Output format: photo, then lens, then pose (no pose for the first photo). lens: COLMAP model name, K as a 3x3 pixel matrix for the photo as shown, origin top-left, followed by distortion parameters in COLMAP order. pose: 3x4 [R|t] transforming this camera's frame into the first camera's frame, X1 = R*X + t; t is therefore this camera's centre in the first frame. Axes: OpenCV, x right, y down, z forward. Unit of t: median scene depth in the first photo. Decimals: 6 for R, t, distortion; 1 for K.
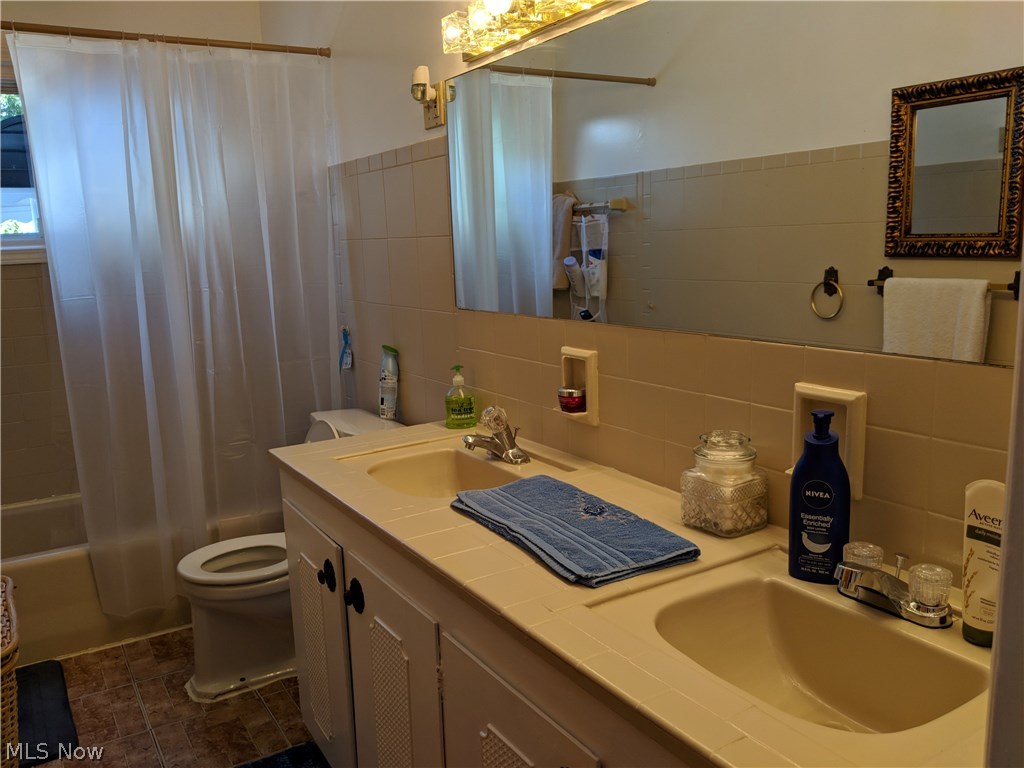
lens RADIAL K [[831.3, 0, 508.3], [0, 831.3, 383.8], [0, 0, 1]] dist [0.060232, -0.118454]
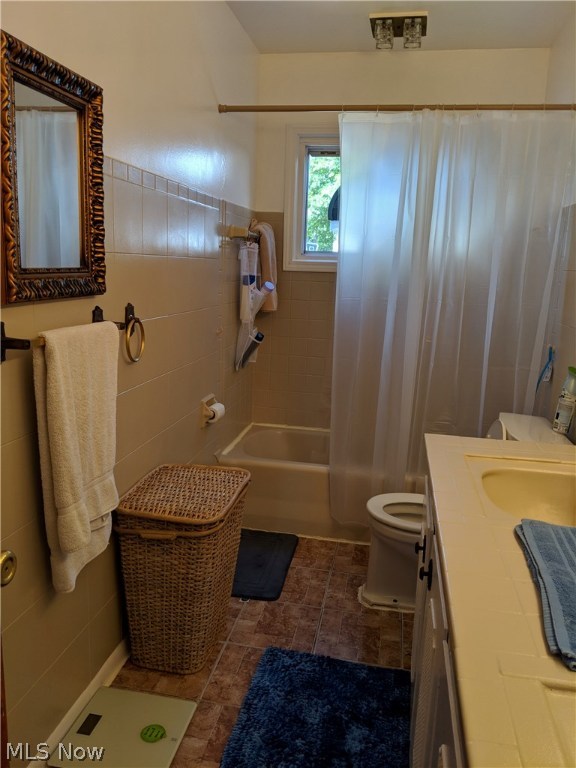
lens RADIAL K [[623.5, 0, 285.6], [0, 623.5, 376.7], [0, 0, 1]] dist [0.060232, -0.118454]
pose [[0.736382, 0.182884, -0.651379, 0.124453], [-0.177040, 0.981313, 0.075375, -0.031129], [0.652991, 0.059816, 0.755000, 0.127599]]
